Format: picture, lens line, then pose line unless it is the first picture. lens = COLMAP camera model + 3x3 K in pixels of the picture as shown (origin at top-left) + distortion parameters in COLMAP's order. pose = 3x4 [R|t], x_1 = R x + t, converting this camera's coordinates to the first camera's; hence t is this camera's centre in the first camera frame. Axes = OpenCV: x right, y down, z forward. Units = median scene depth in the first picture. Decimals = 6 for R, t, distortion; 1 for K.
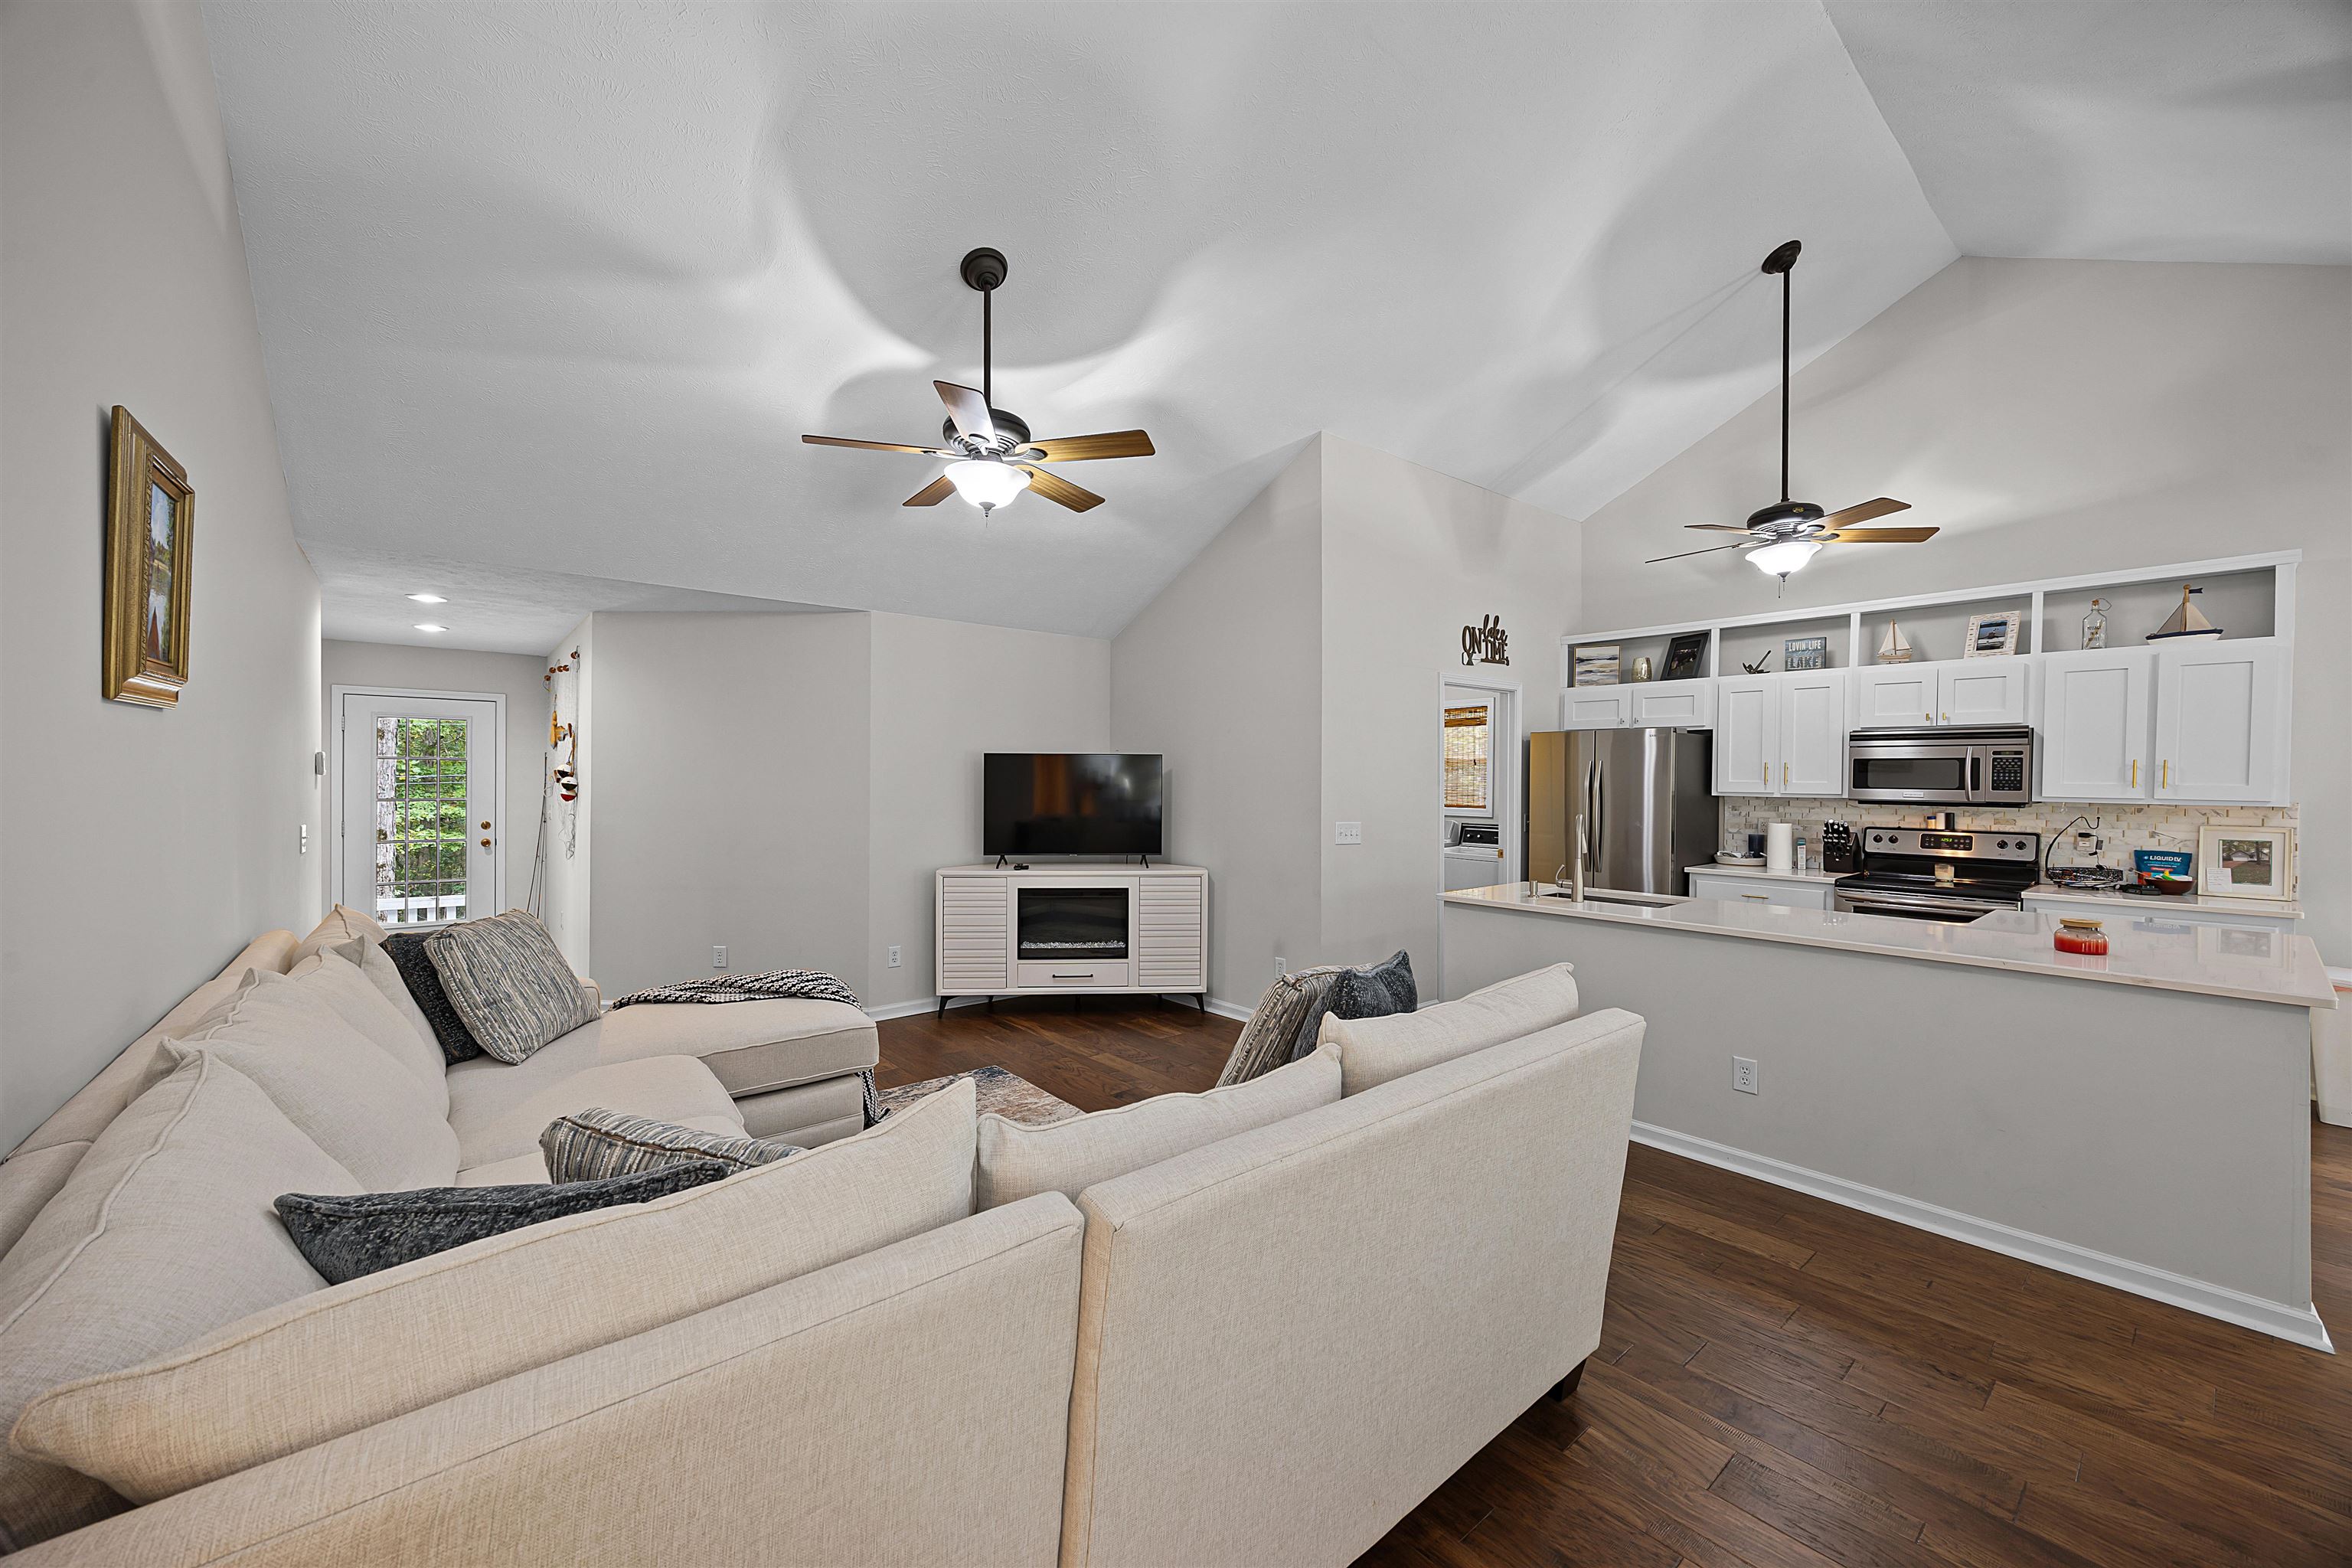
lens RADIAL K [[894.6, 0, 1178.7], [0, 894.6, 786.9], [0, 0, 1]] dist [-0.001750, -0.000050]
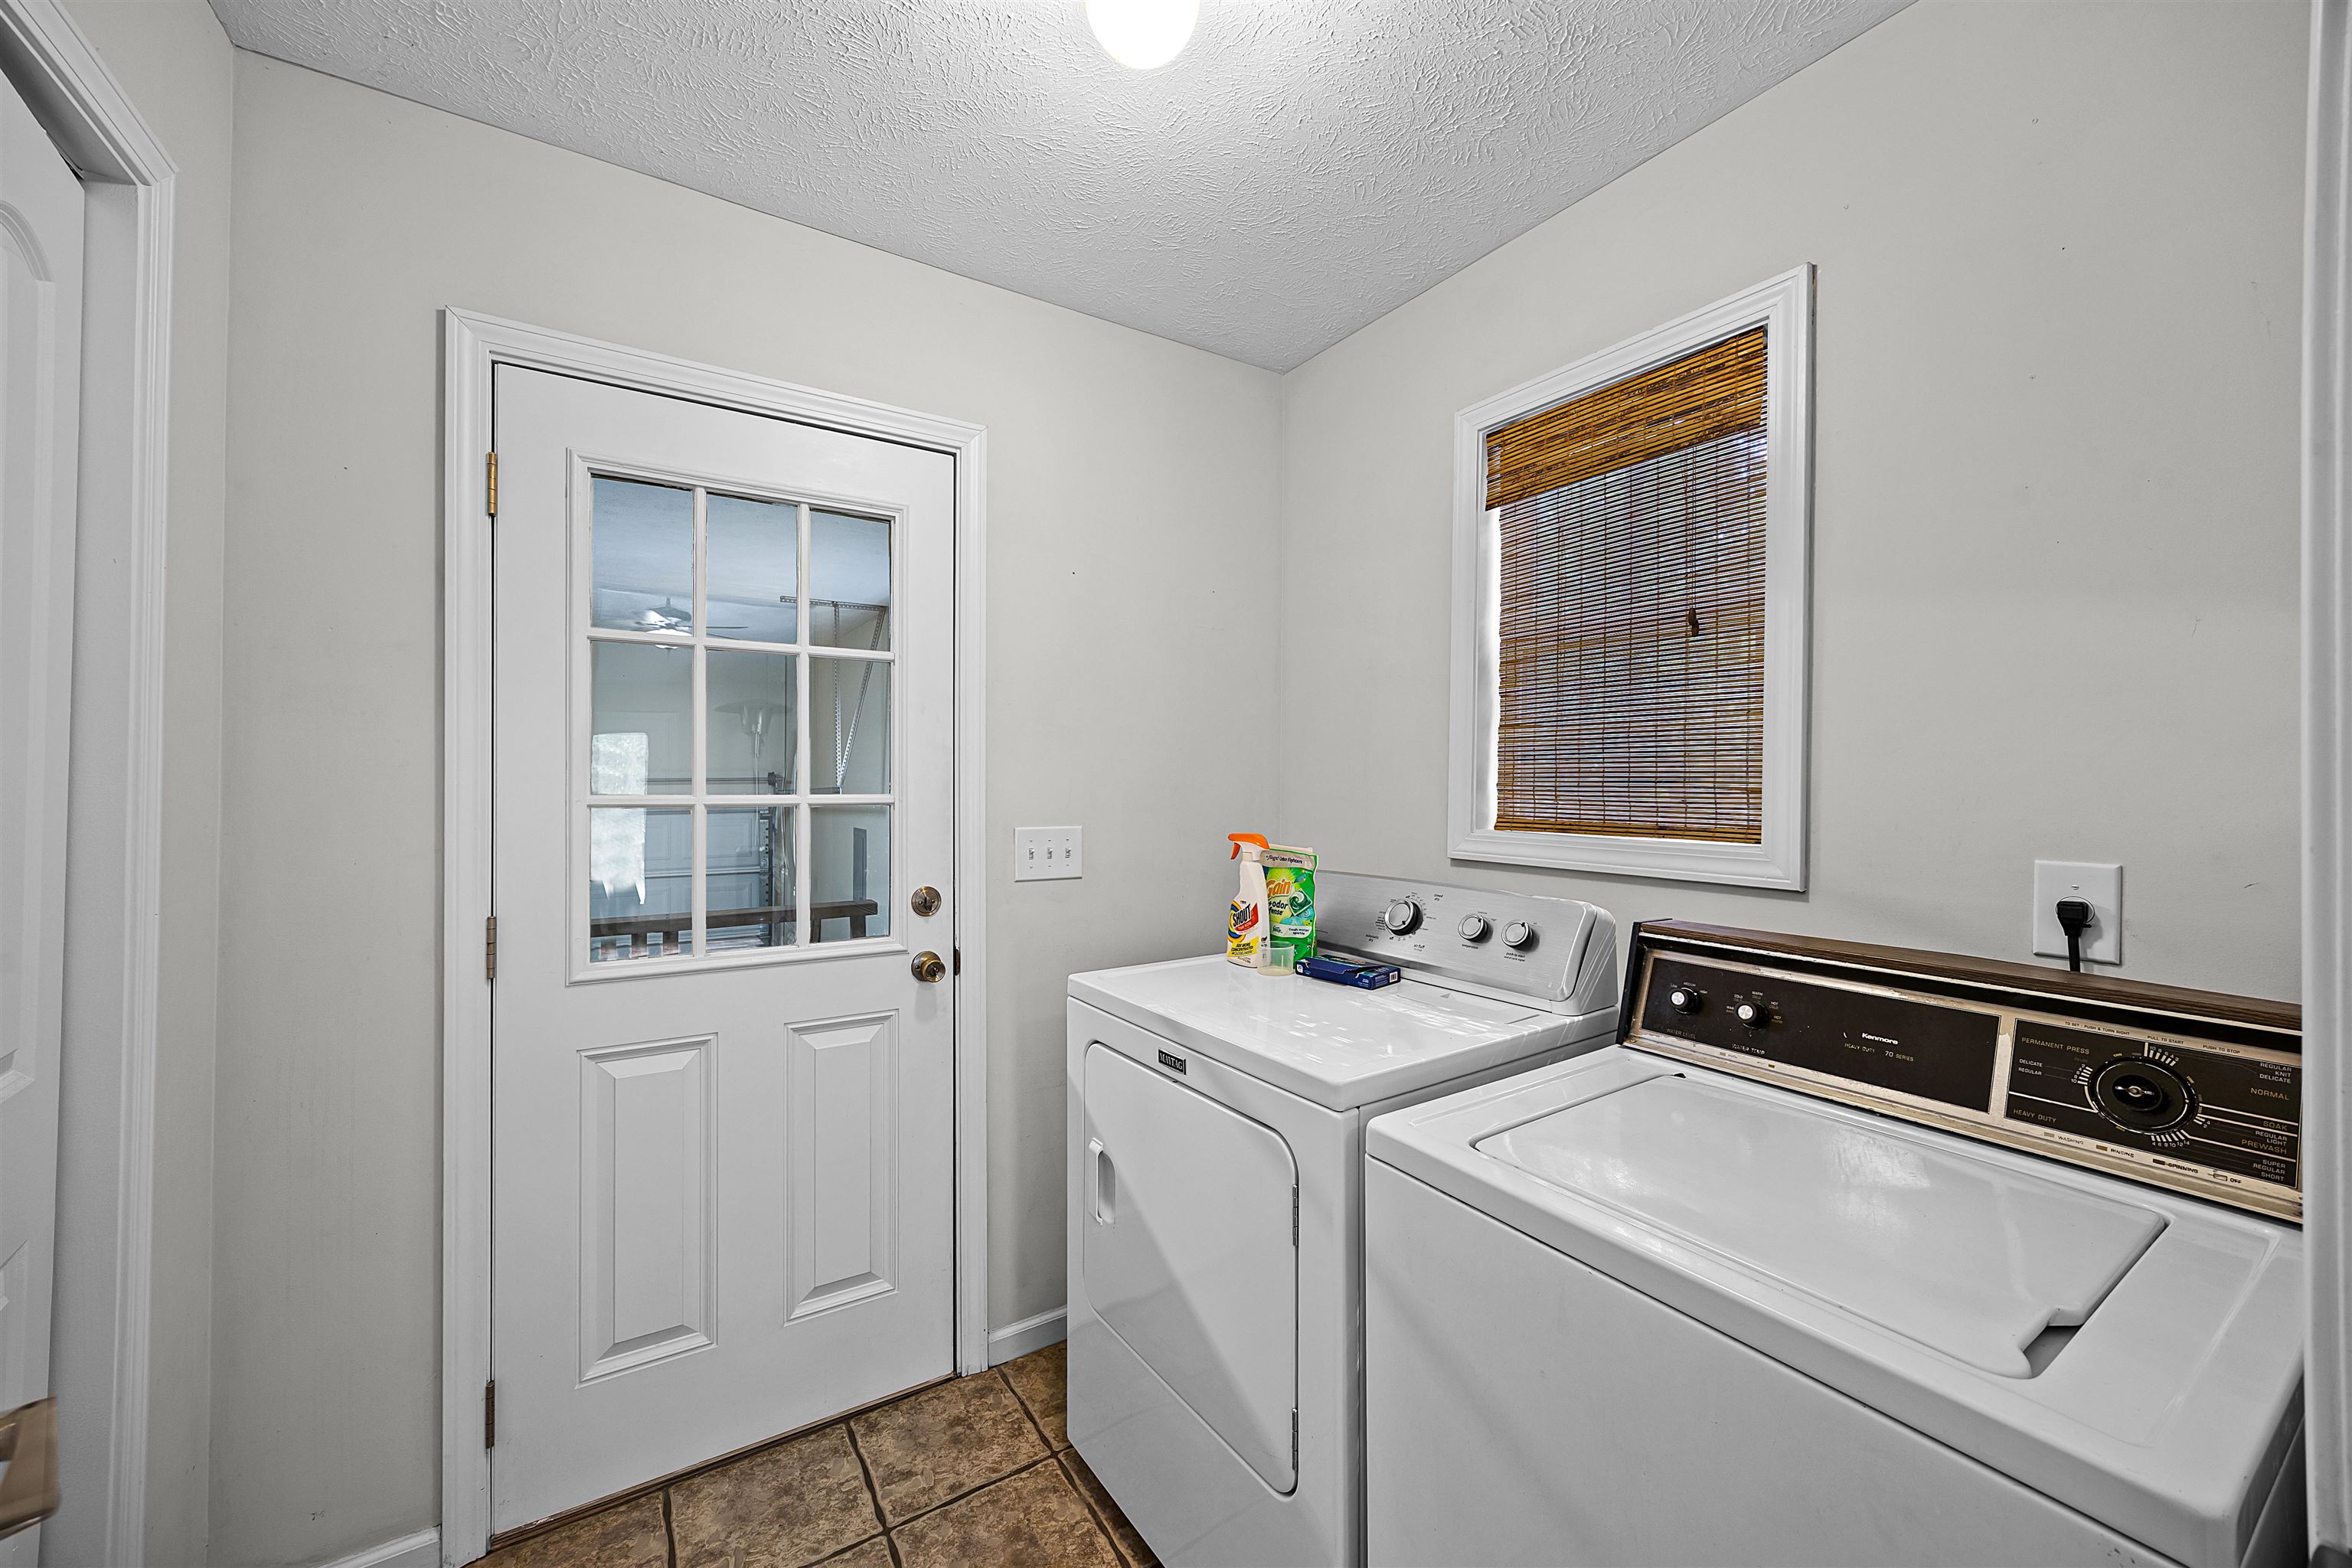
lens RADIAL K [[902.4, 0, 1184.5], [0, 902.4, 783.2], [0, 0, 1]] dist [-0.002184, 0.000376]
pose [[0.993153, -0.002857, -0.116783, 0.343949], [0.001748, 0.999952, -0.009590, 0.017671], [0.116805, 0.009320, 0.993111, 1.126198]]
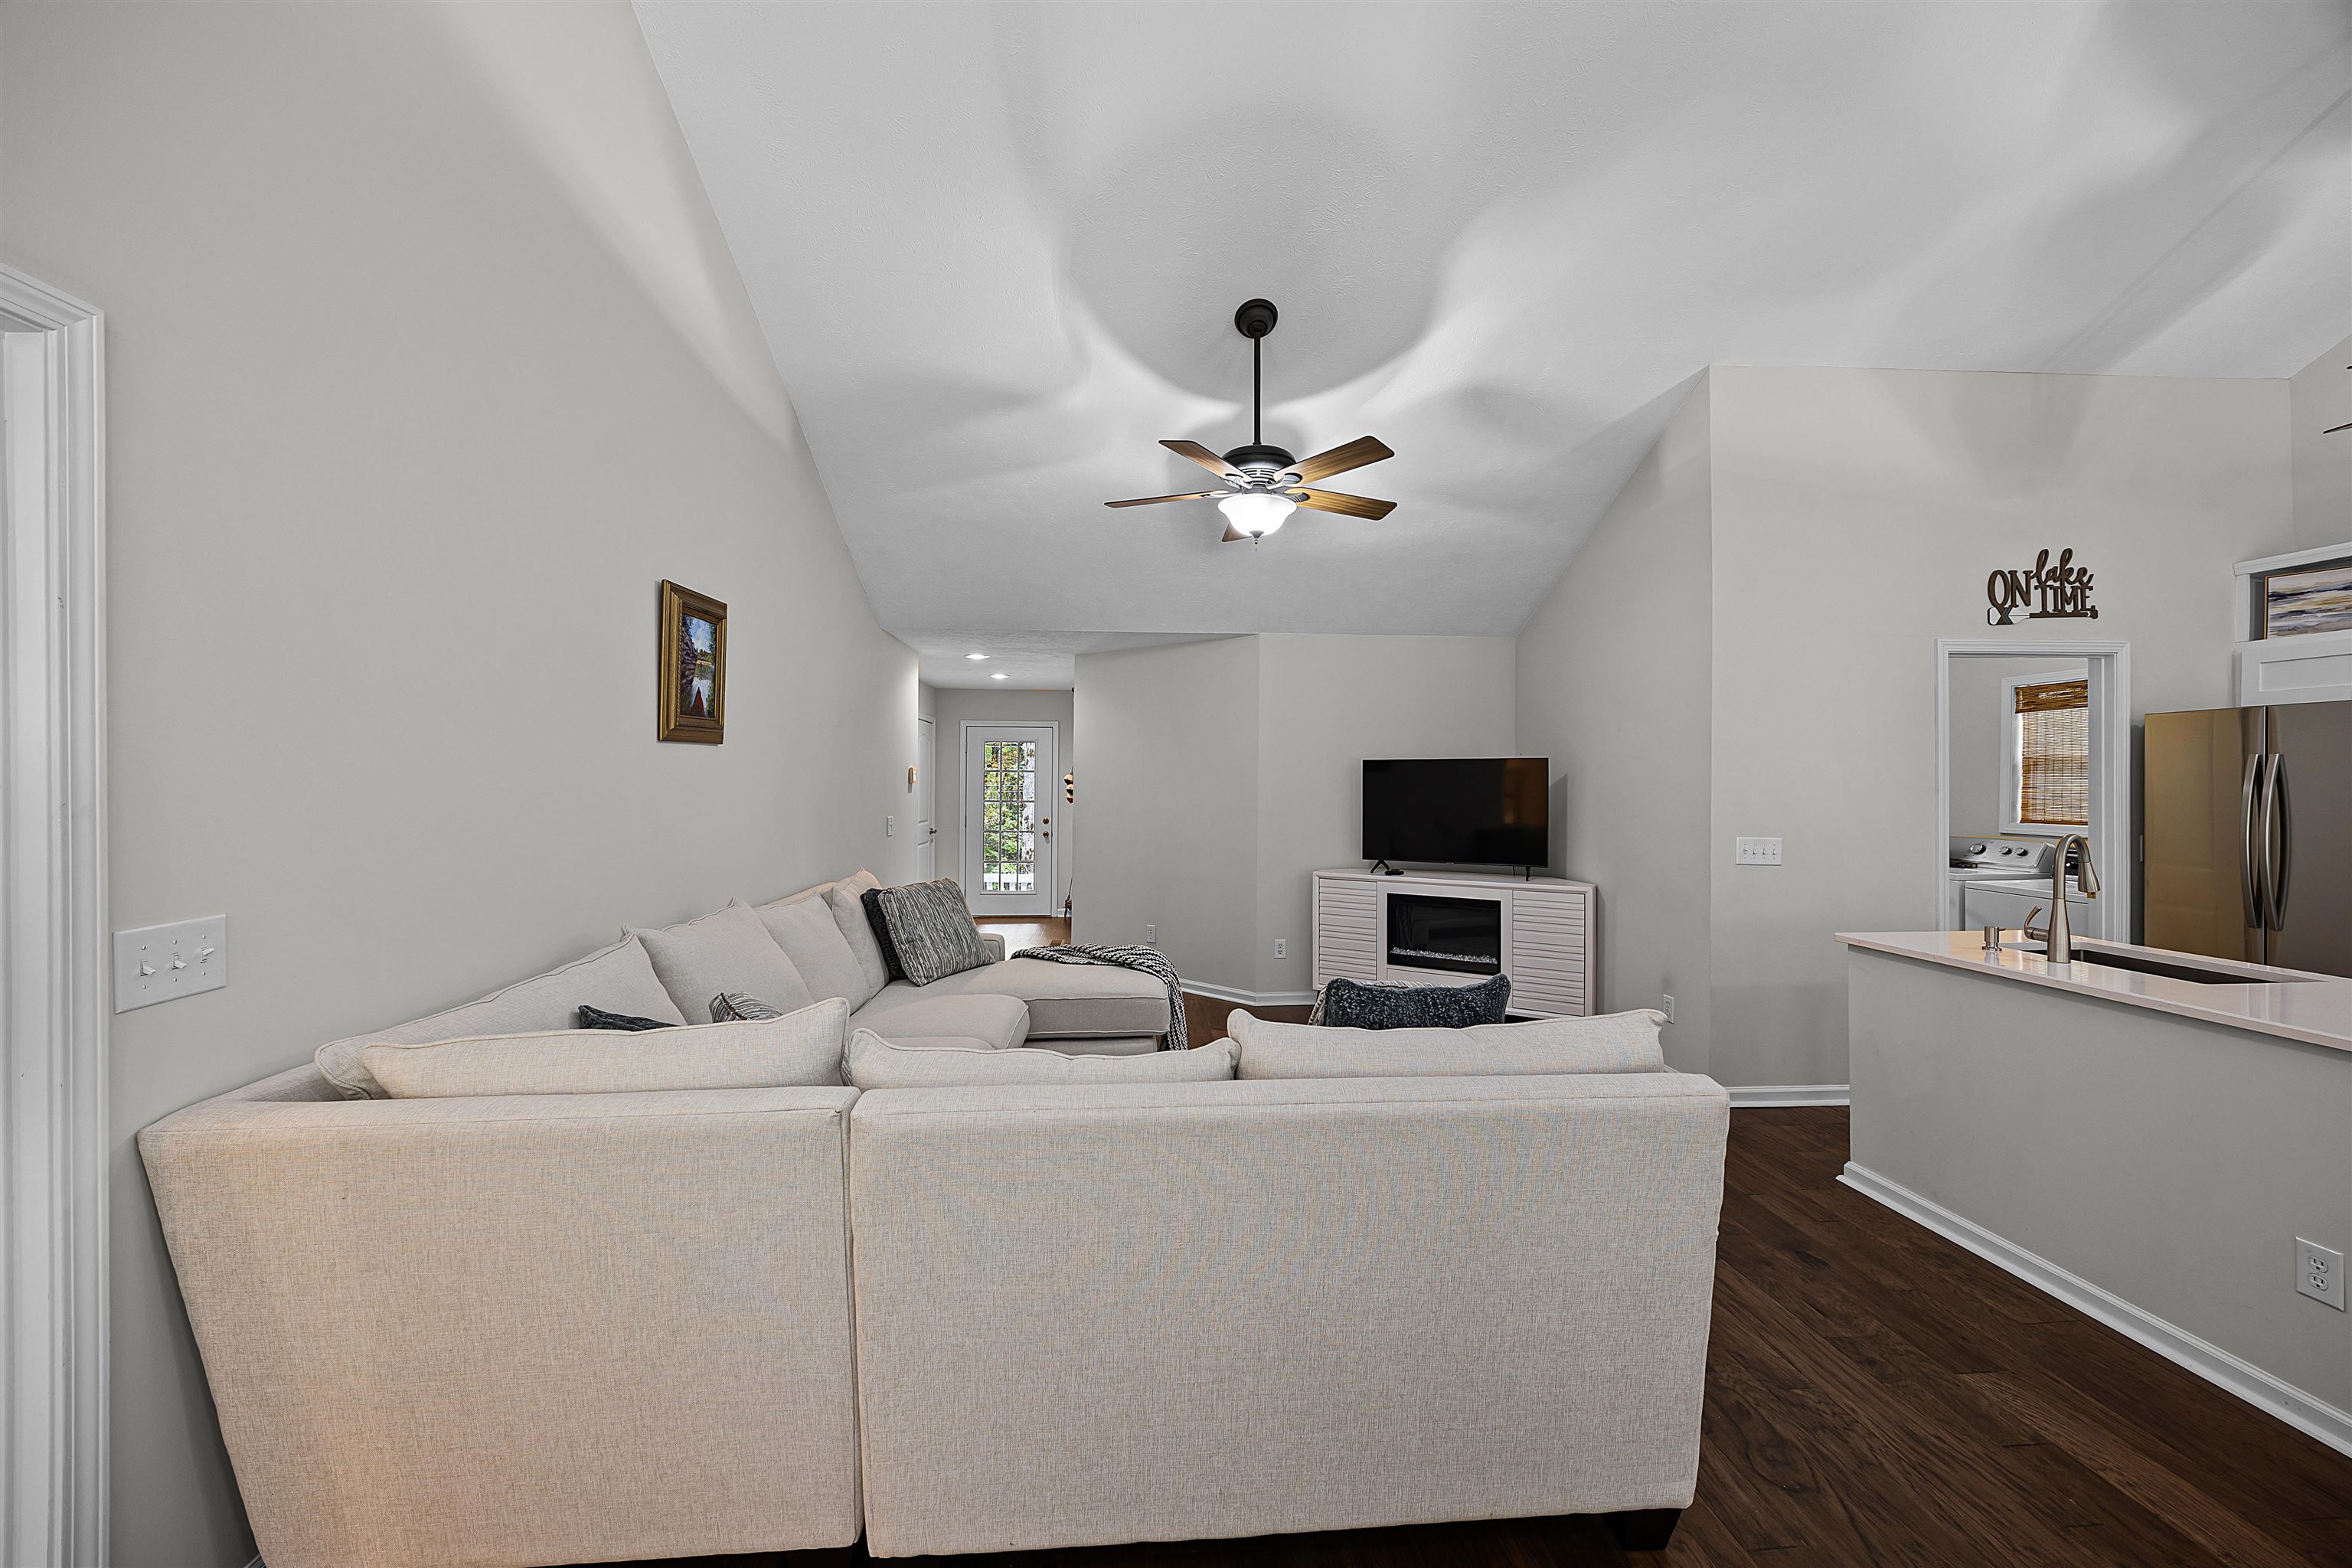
lens RADIAL K [[902.4, 0, 1184.5], [0, 902.4, 783.2], [0, 0, 1]] dist [-0.002184, 0.000376]
pose [[0.815490, -0.003474, -0.578760, 0.234865], [-0.003468, 0.999935, -0.010888, 0.001136], [0.578760, 0.010886, 0.815425, 0.038118]]
